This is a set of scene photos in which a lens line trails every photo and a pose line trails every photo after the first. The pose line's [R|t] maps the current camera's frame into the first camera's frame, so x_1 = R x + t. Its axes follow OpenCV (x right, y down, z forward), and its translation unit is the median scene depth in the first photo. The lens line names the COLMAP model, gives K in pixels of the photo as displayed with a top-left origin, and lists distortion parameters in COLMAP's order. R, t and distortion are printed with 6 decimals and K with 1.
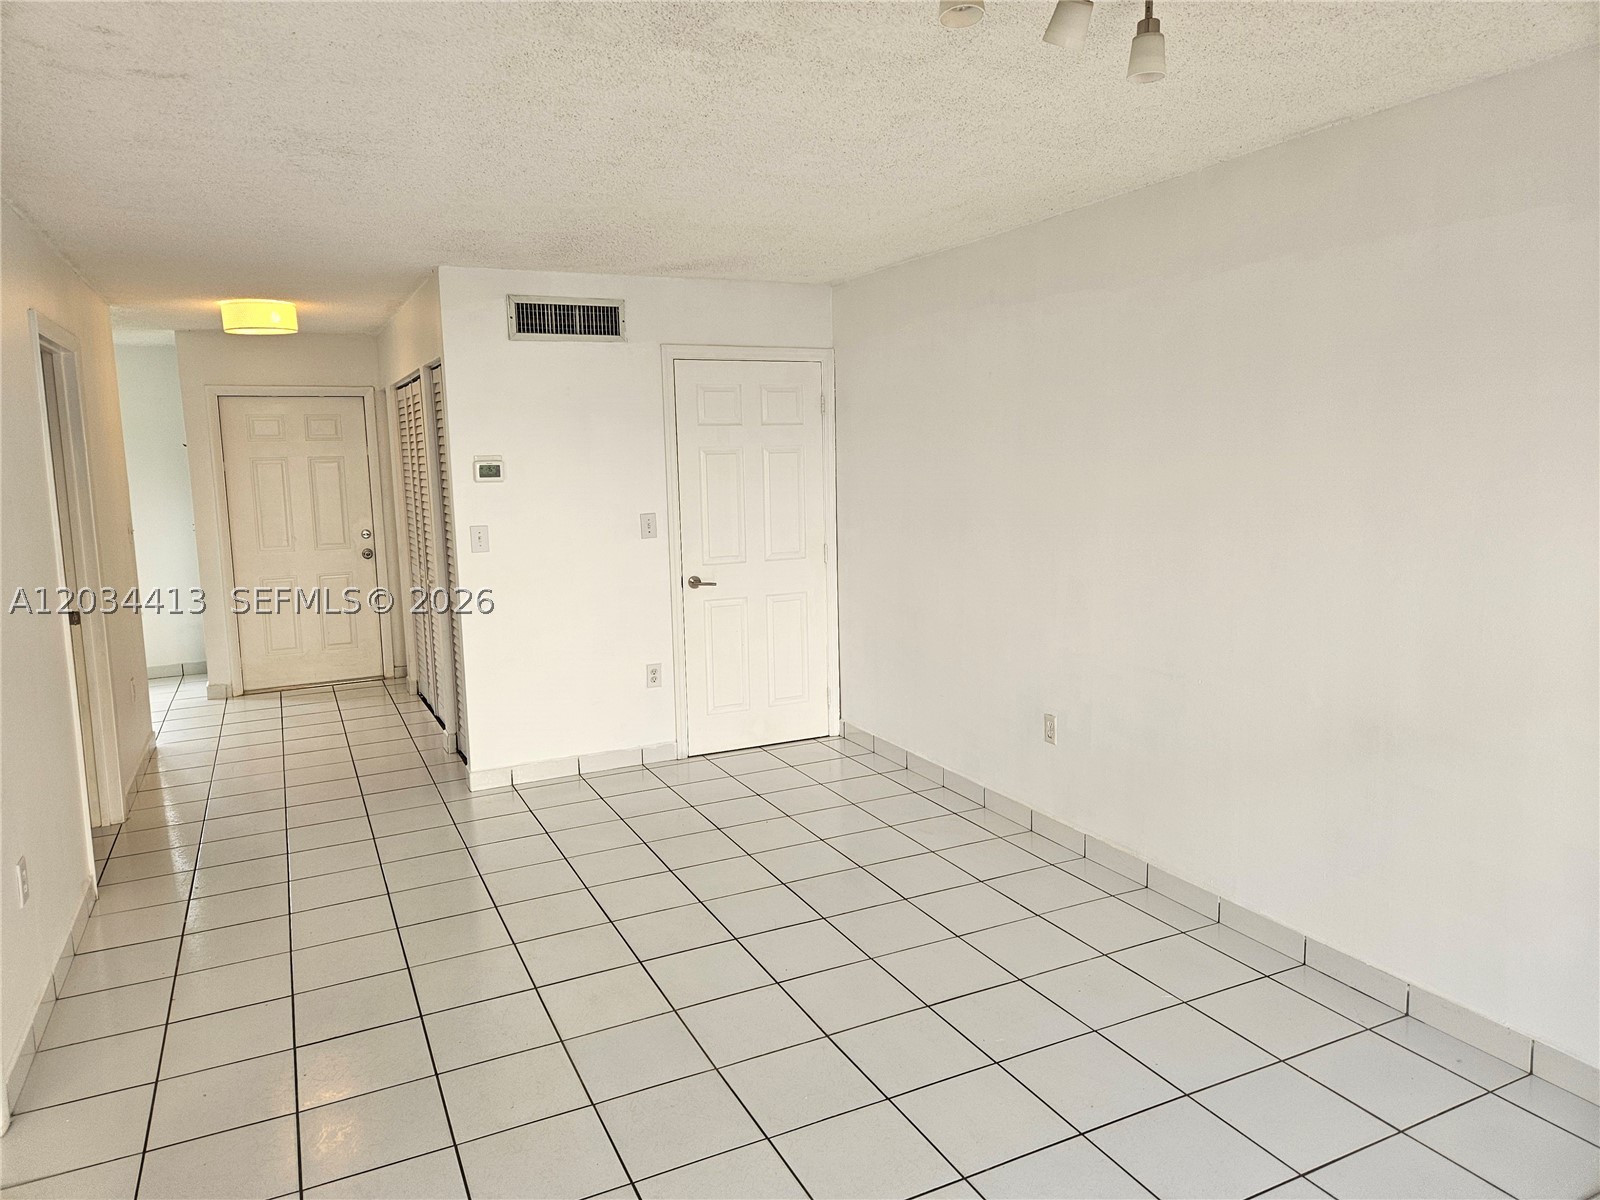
lens RADIAL K [[1087.1, 0, 795.9], [0, 1087.1, 549.1], [0, 0, 1]] dist [0.079510, -0.092510]
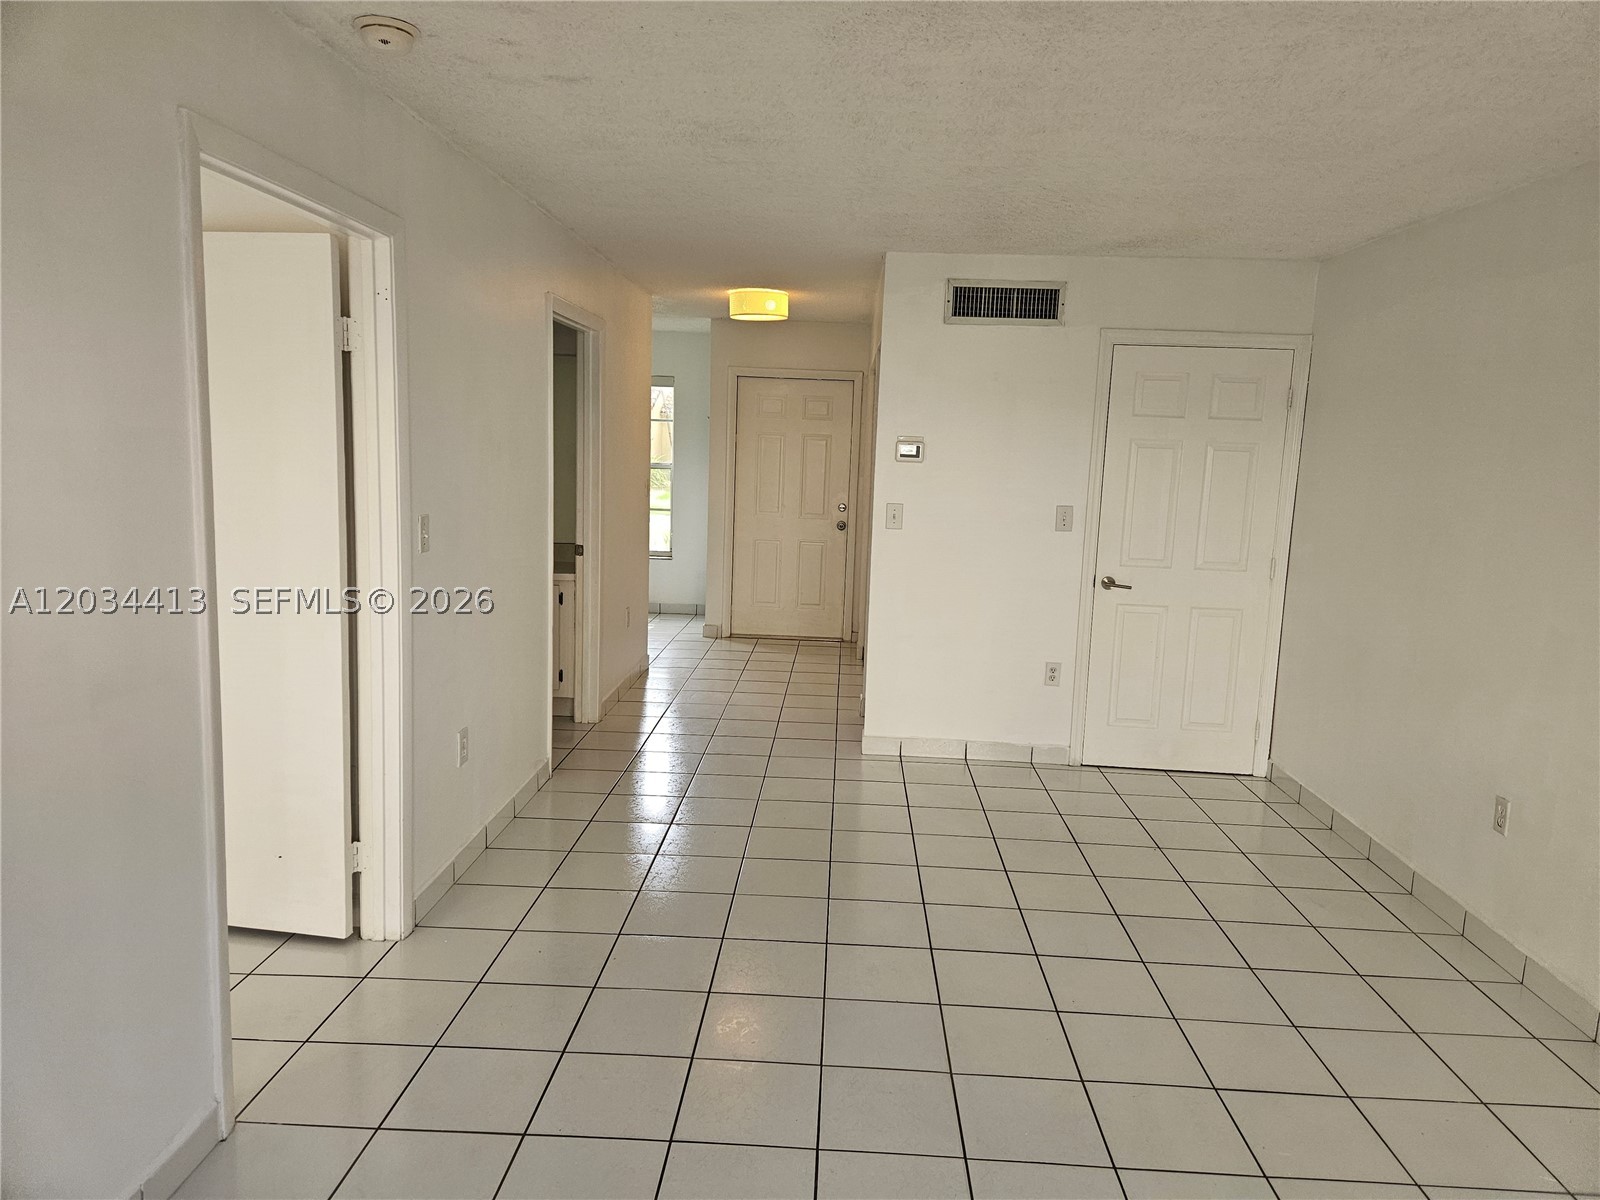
lens RADIAL K [[1084.4, 0, 806.9], [0, 1084.4, 565.5], [0, 0, 1]] dist [0.086167, -0.089674]
pose [[0.878342, 0.110554, -0.465072, 0.116053], [-0.102761, 0.993812, 0.042168, 0.002373], [0.466856, 0.010753, 0.884268, 0.046771]]
